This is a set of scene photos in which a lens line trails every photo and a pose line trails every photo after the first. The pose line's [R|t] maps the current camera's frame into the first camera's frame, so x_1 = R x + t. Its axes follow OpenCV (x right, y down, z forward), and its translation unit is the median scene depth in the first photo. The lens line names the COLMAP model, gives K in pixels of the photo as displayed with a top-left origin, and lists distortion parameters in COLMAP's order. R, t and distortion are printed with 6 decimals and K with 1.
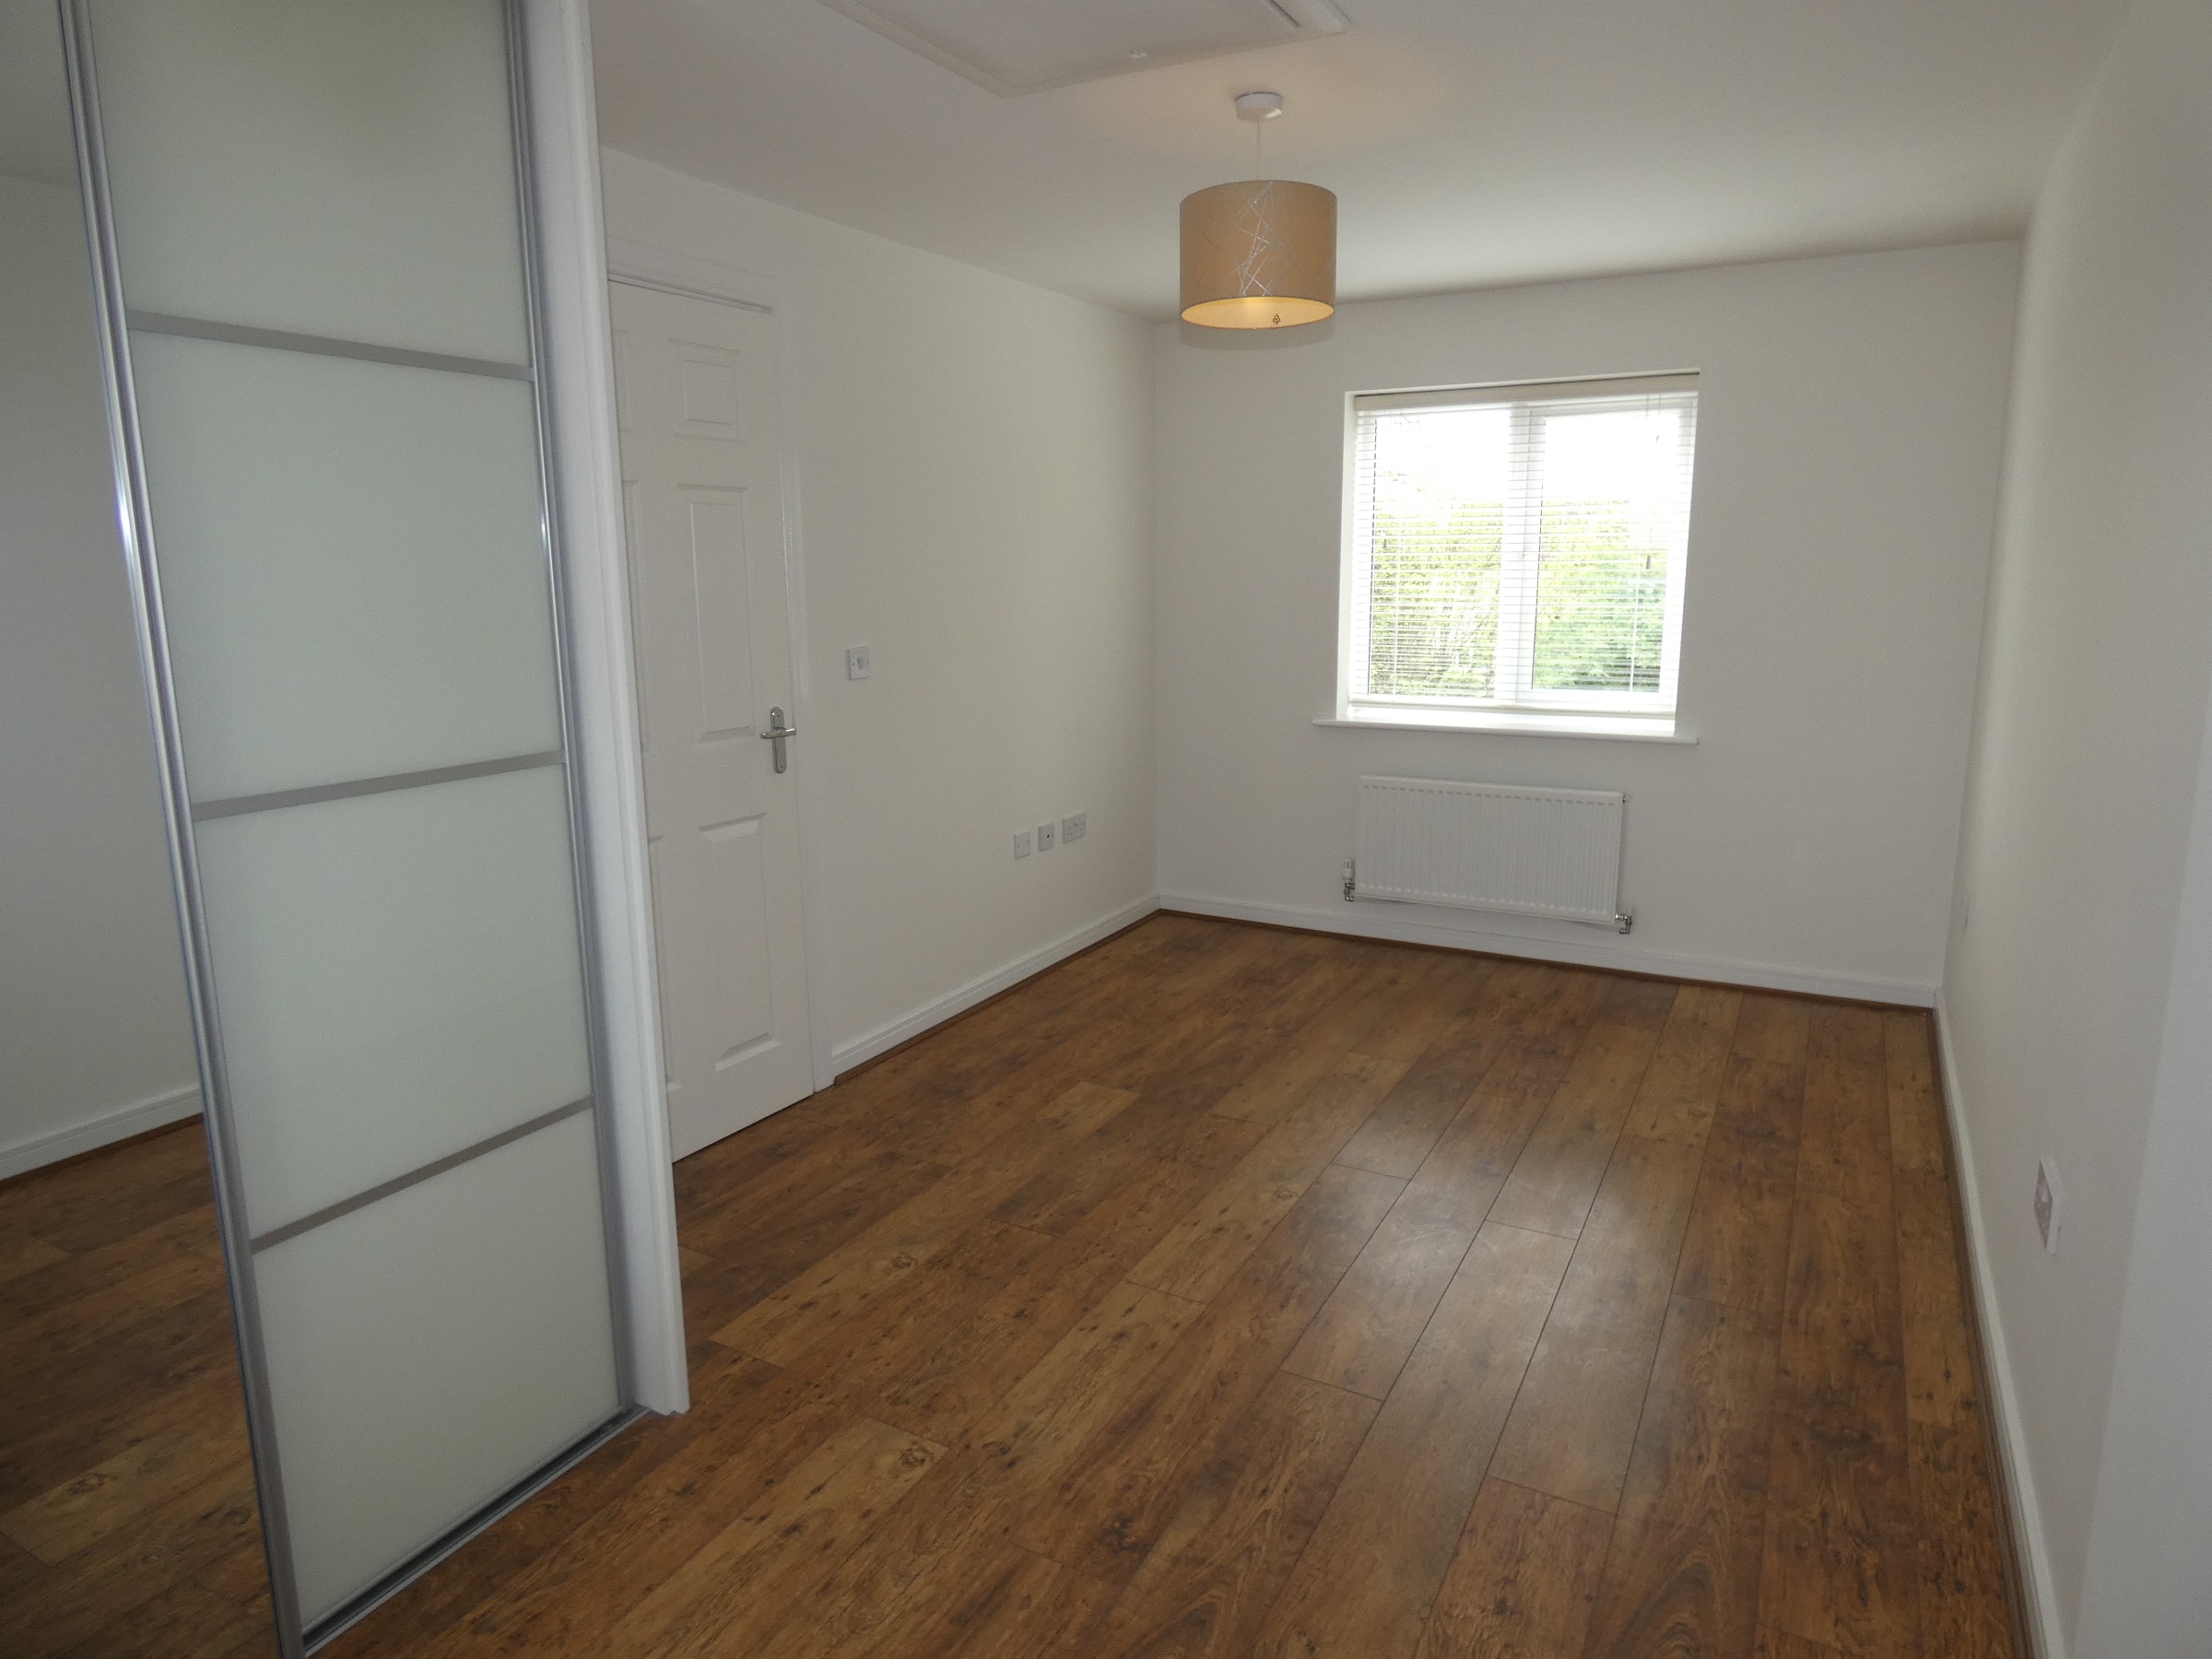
lens RADIAL K [[1306.7, 0, 1118.8], [0, 1306.7, 811.2], [0, 0, 1]] dist [-0.016127, -0.005996]
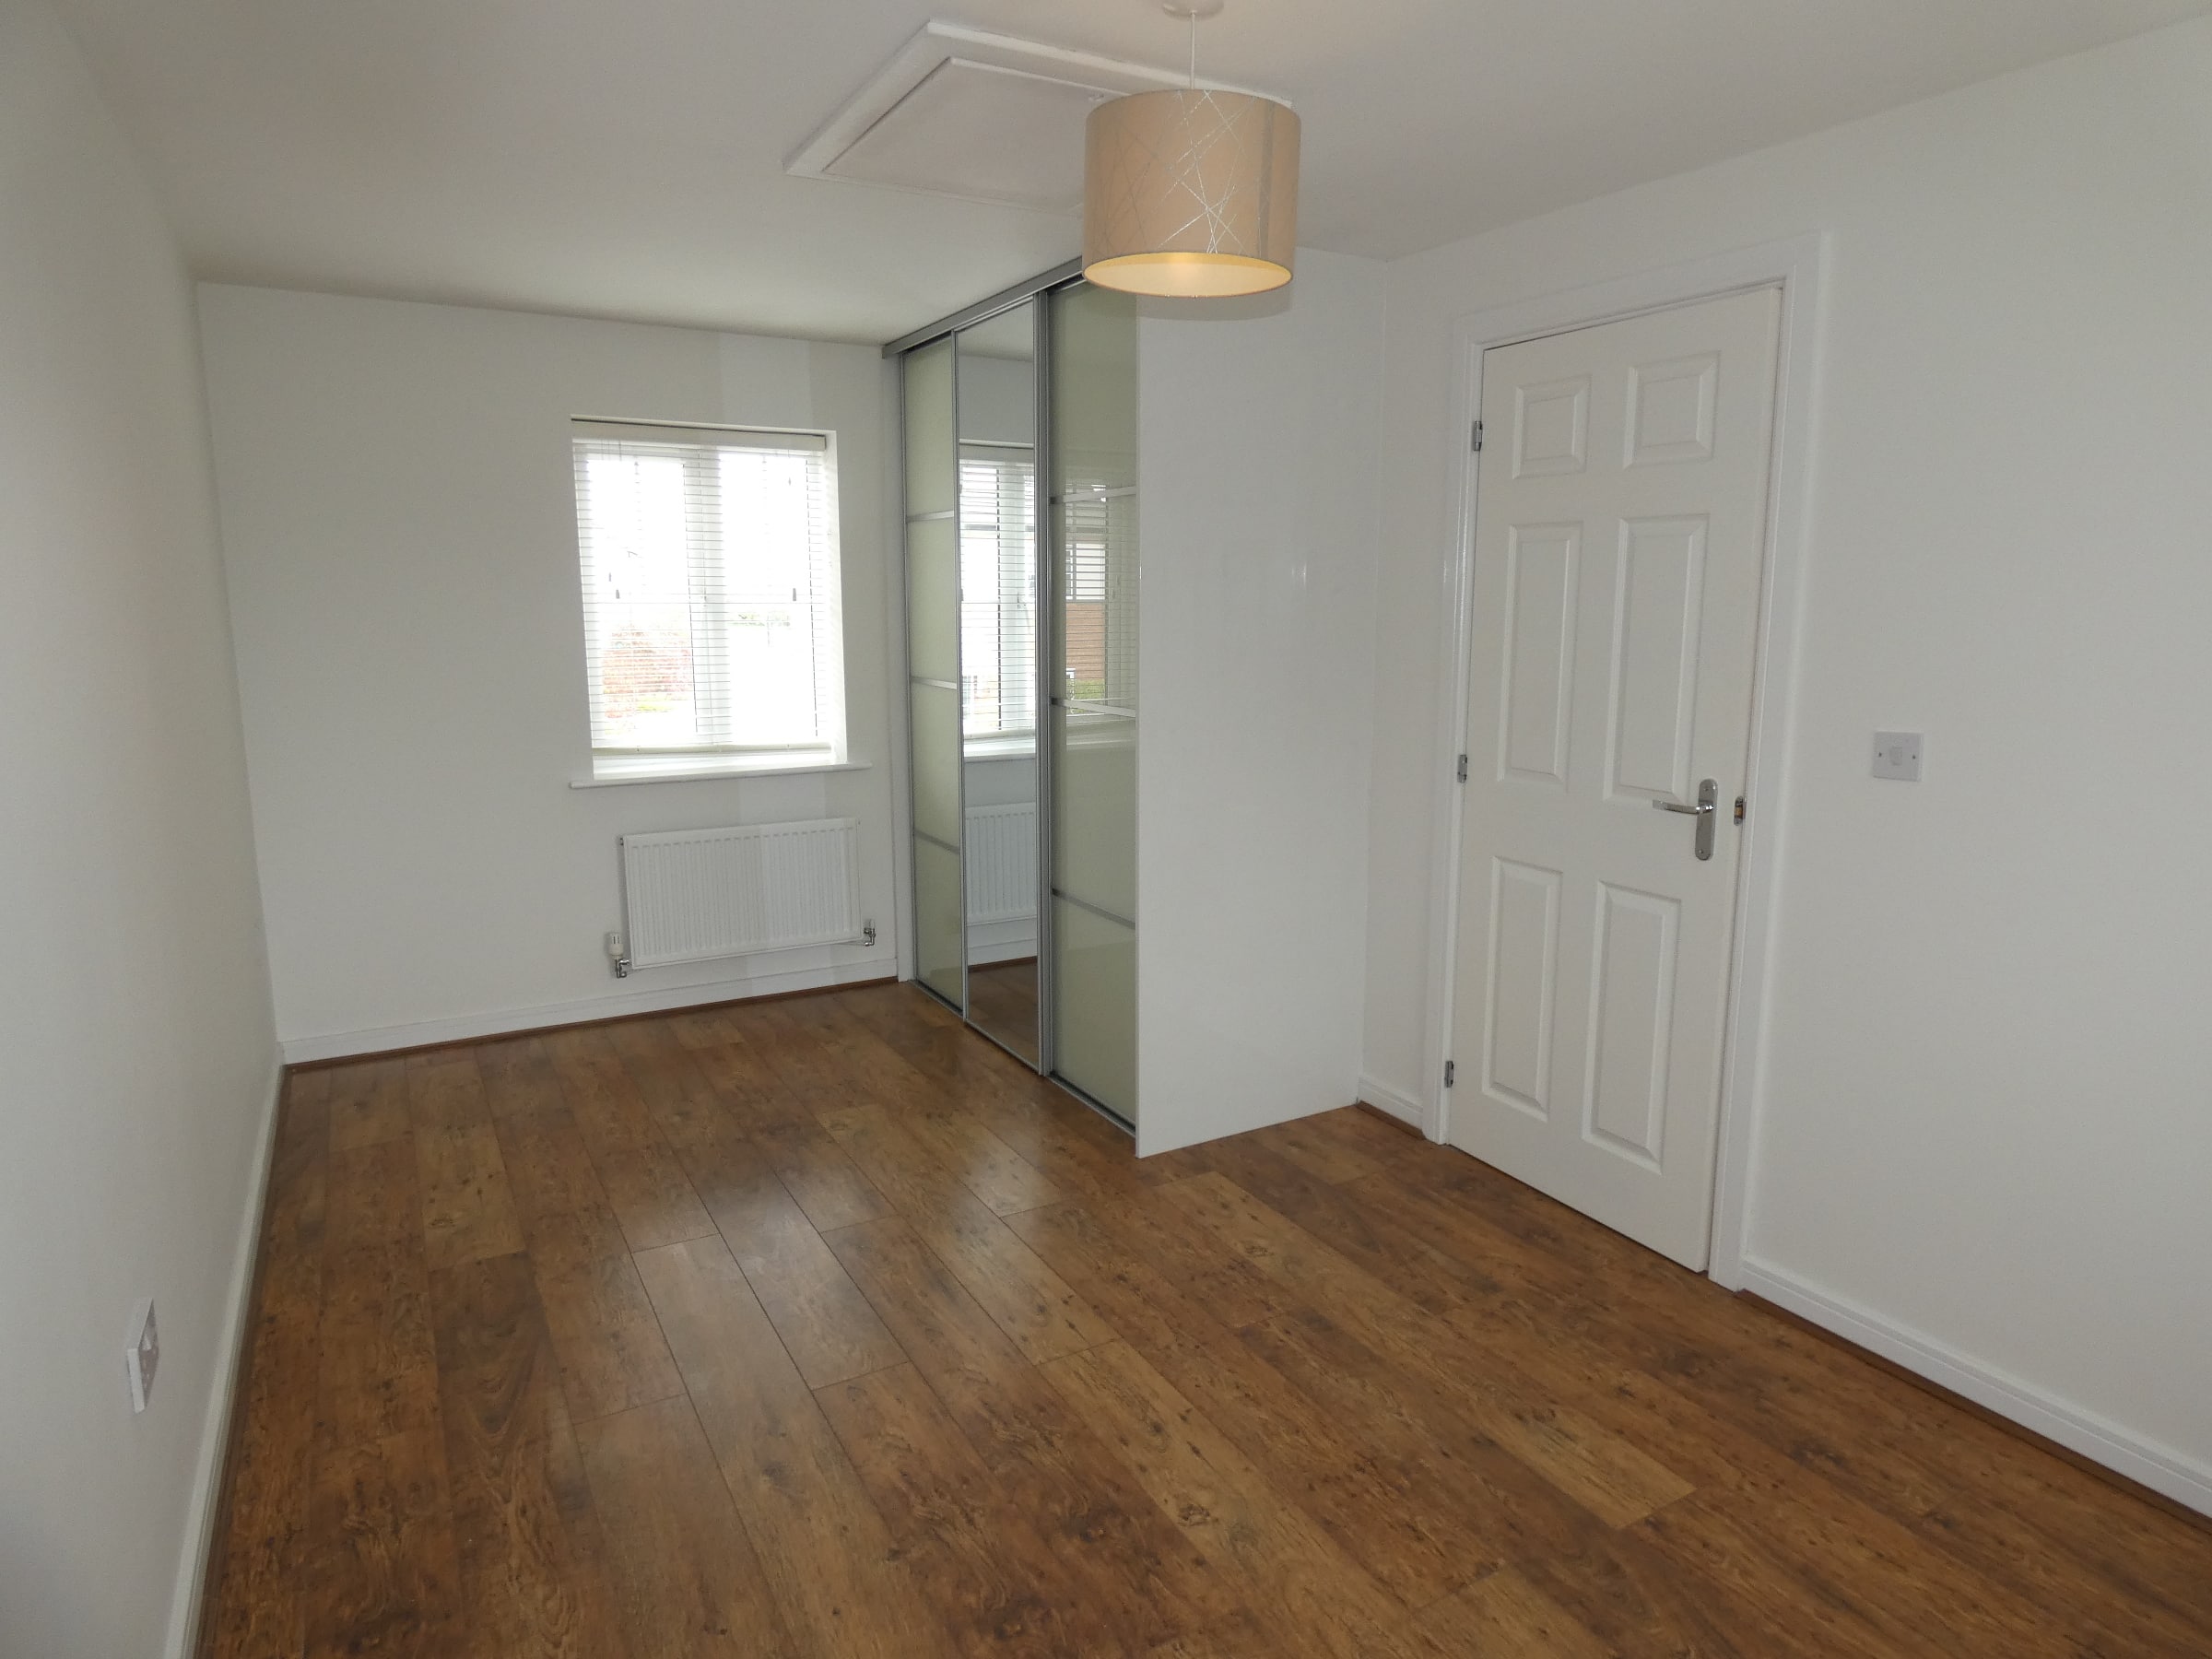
lens RADIAL K [[1306.7, 0, 1113.5], [0, 1306.7, 842.6], [0, 0, 1]] dist [-0.016127, -0.005996]
pose [[-0.527799, 0.161916, -0.833794, 0.708721], [-0.152990, 0.947483, 0.280837, -0.246144], [0.835478, 0.275787, -0.475309, 1.268693]]
